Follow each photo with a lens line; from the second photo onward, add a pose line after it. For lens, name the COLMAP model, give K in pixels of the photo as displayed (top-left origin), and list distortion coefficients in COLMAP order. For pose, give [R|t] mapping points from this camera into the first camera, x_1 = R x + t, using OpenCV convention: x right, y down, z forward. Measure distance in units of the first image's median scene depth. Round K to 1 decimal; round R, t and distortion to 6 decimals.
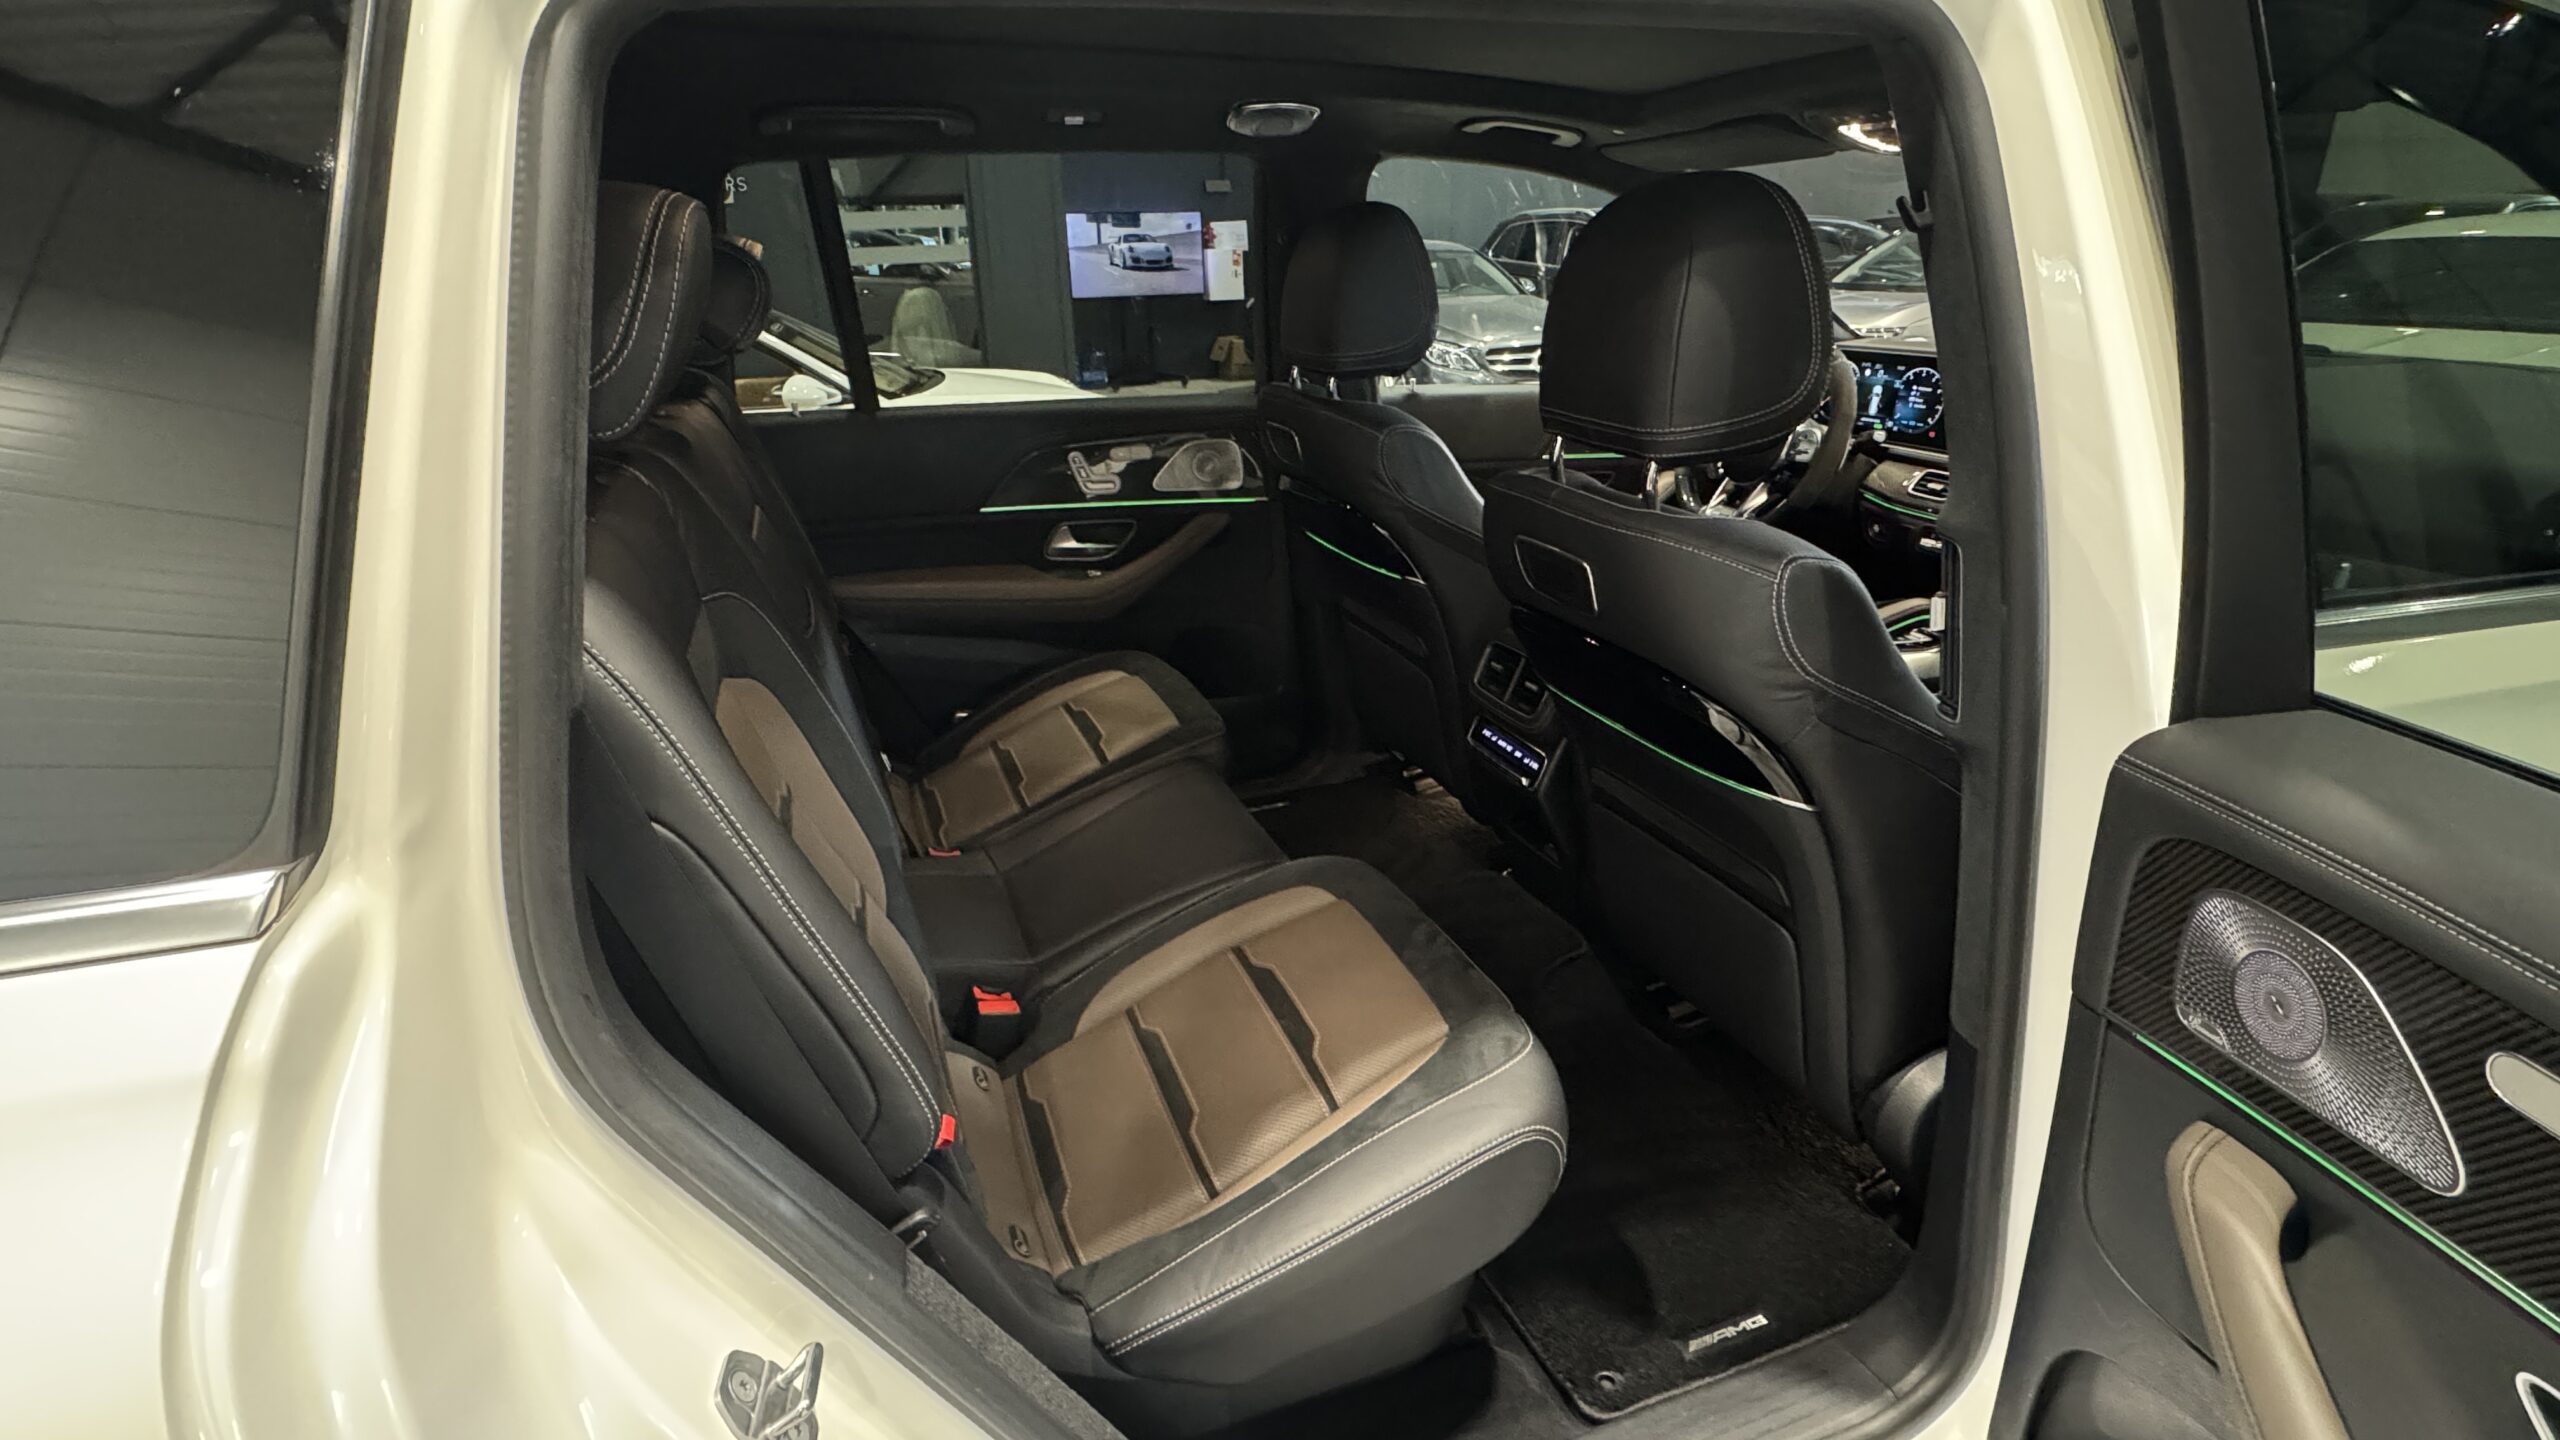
lens RADIAL K [[1232.0, 0, 1270.0], [0, 1232.0, 709.7], [0, 0, 1]] dist [-0.004865, -0.000428]
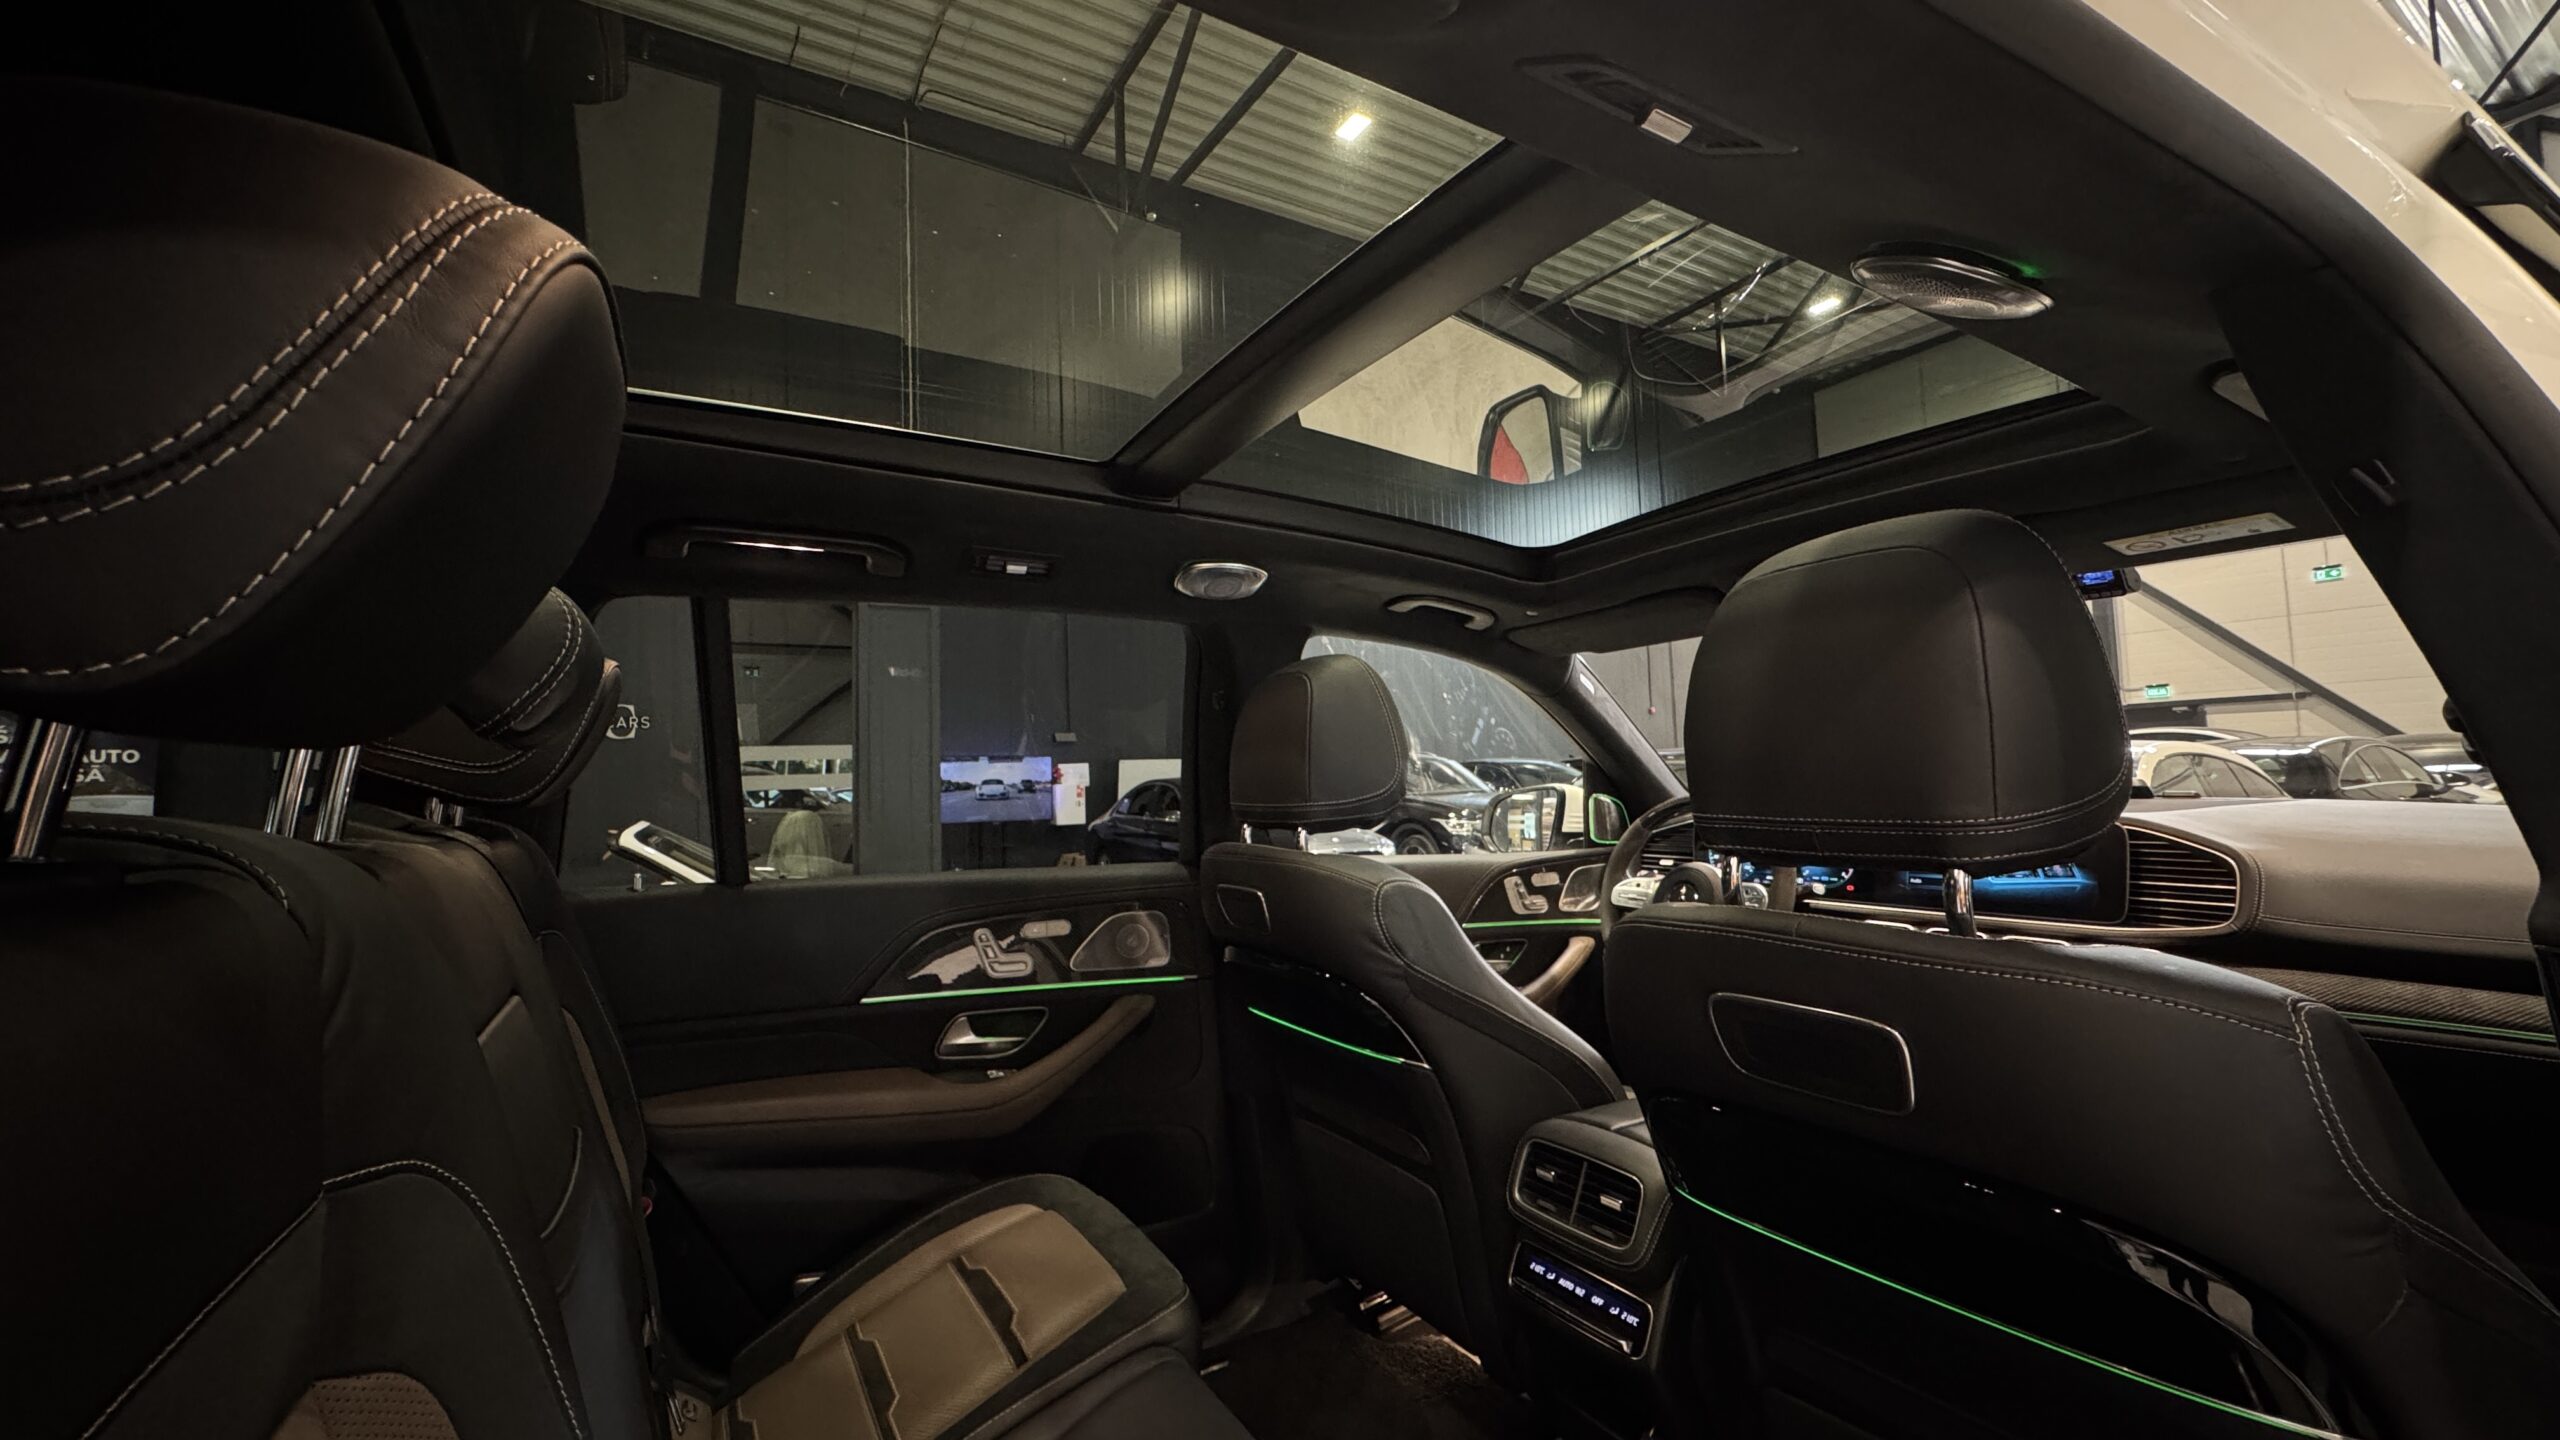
lens RADIAL K [[1012.9, 0, 1277.3], [0, 1012.9, 719.2], [0, 0, 1]] dist [-0.008245, 0.000083]
pose [[0.984287, 0.009731, 0.176310, -0.079822], [0.064856, 0.908768, -0.412230, -0.035172], [-0.164236, 0.417187, 0.893857, 0.263299]]
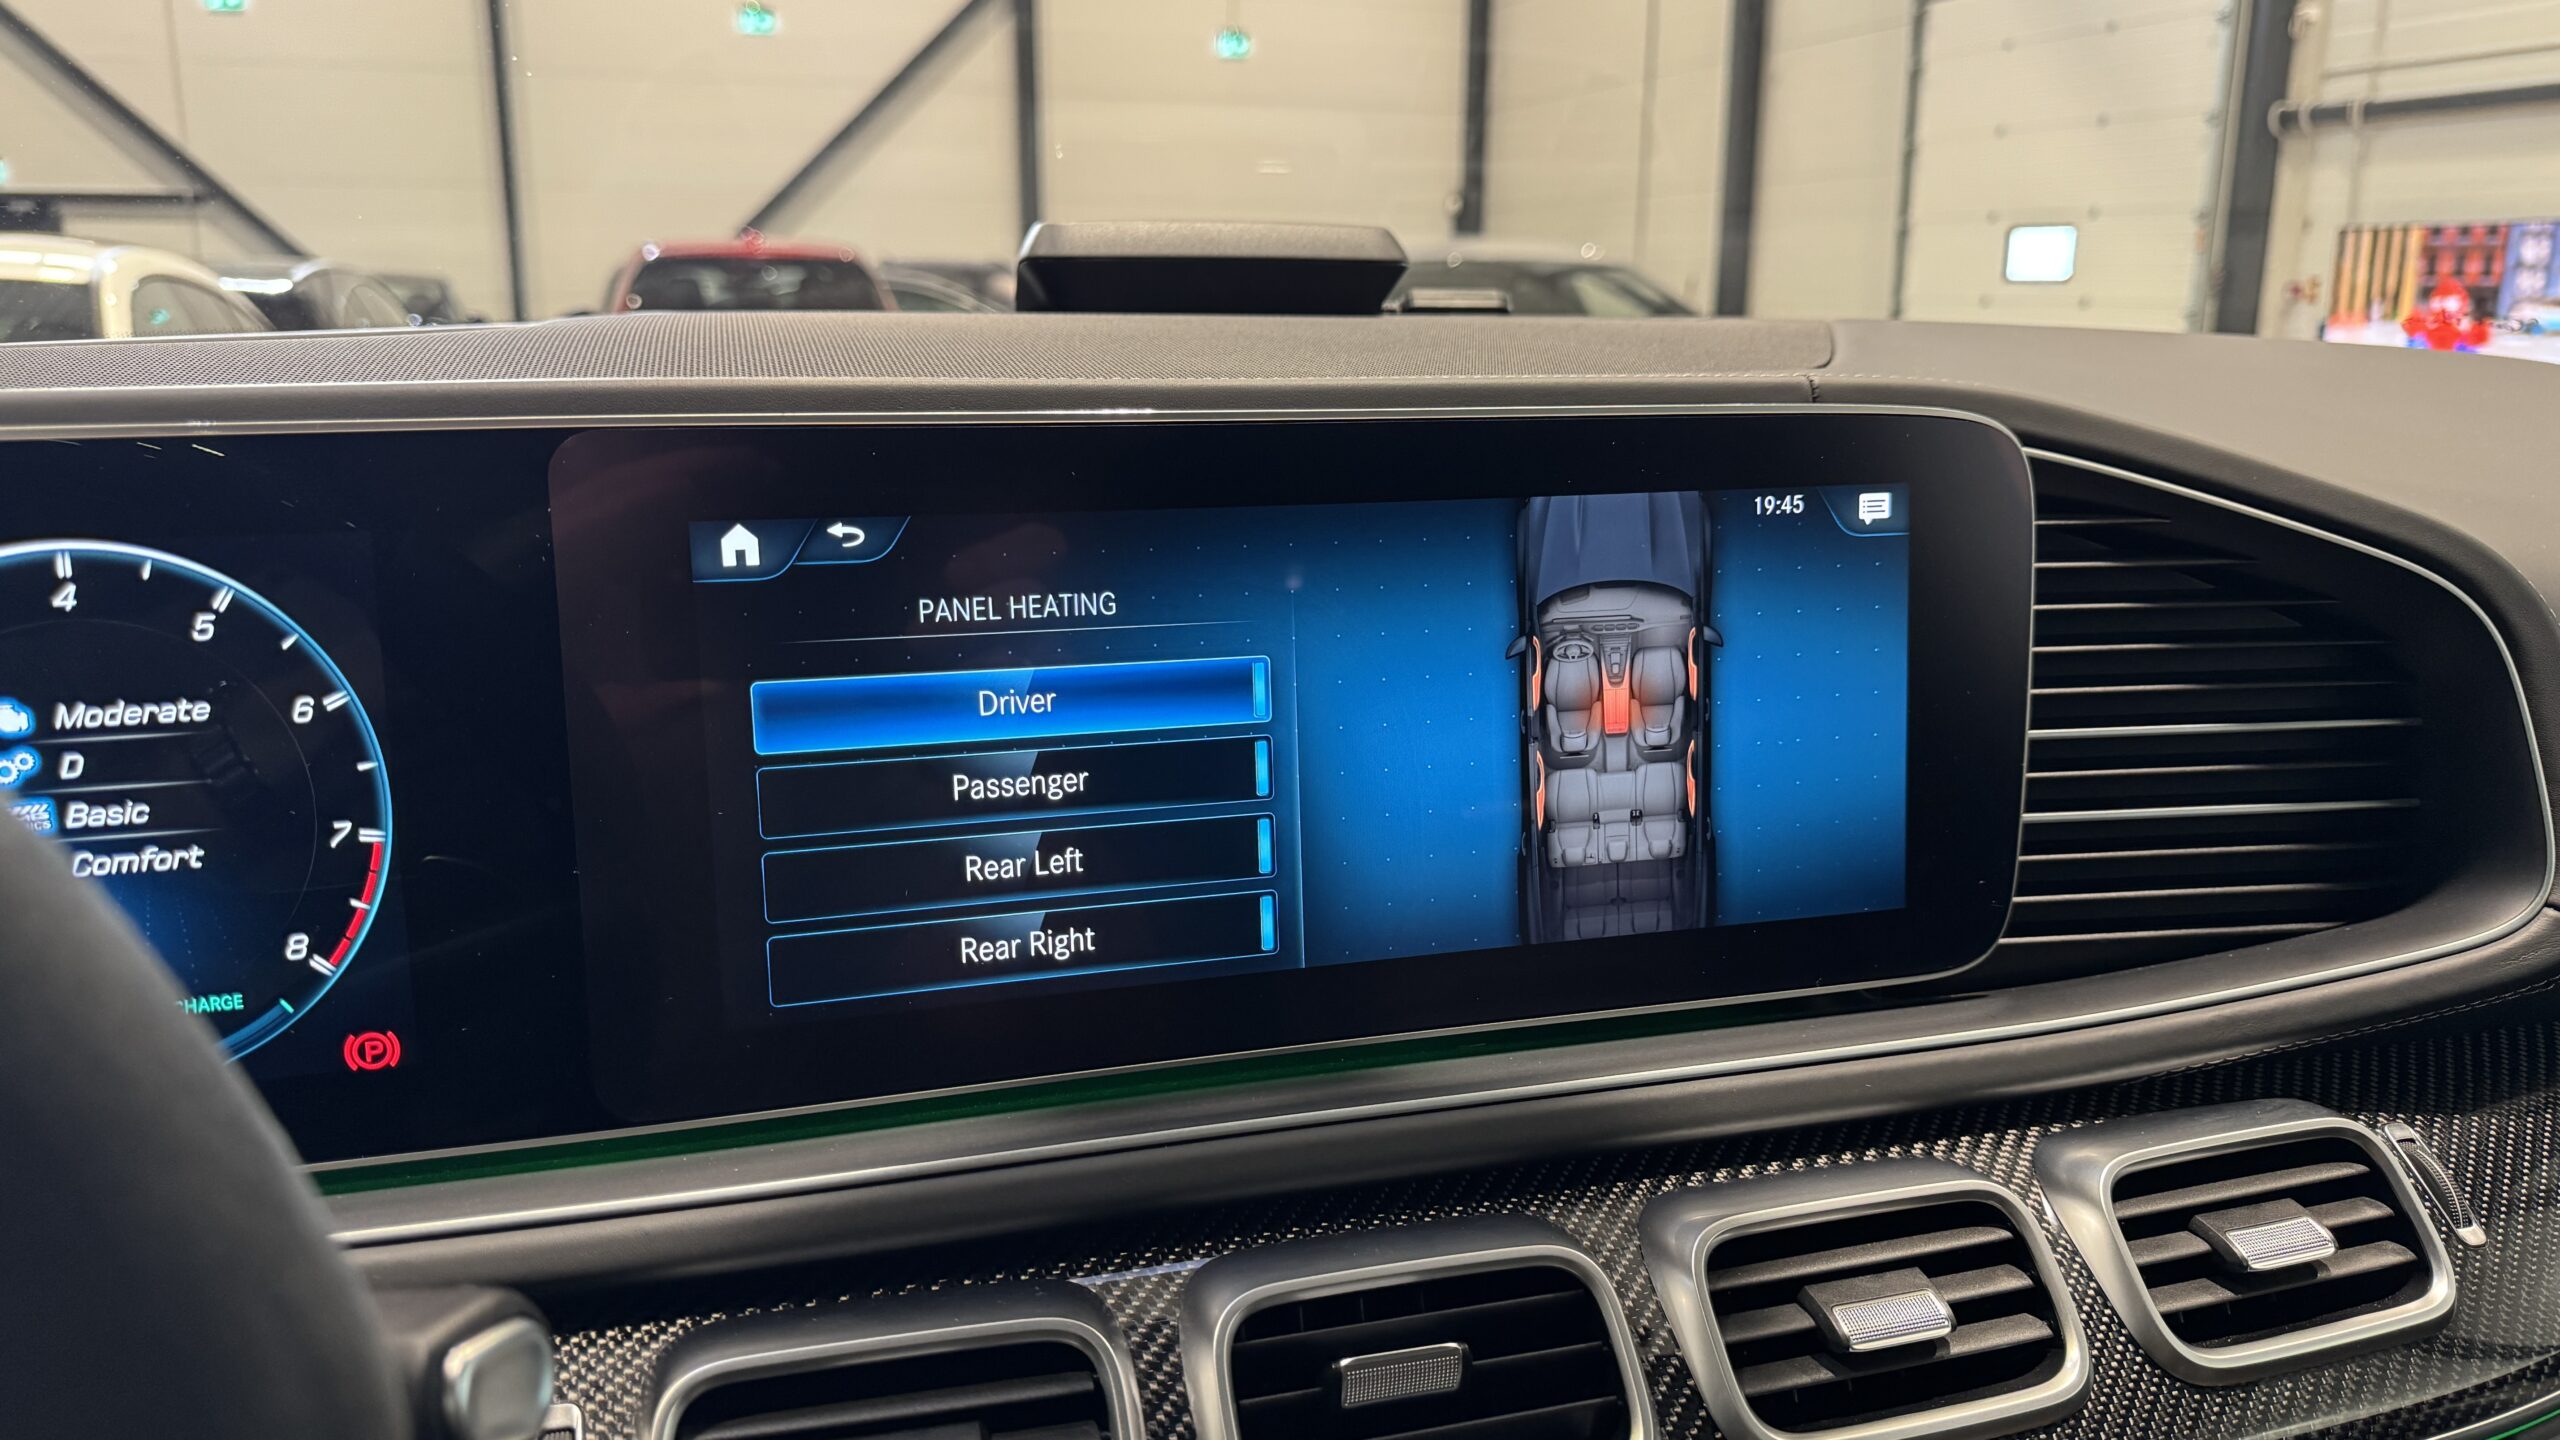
lens RADIAL K [[1857.0, 0, 1282.4], [0, 1857.0, 722.0], [0, 0, 1]] dist [-0.054970, 0.052993]
pose [[0.048295, -0.194593, 0.979695, 0.366989], [0.349918, 0.921977, 0.165879, -0.247911], [-0.935535, 0.334801, 0.112618, 0.870899]]
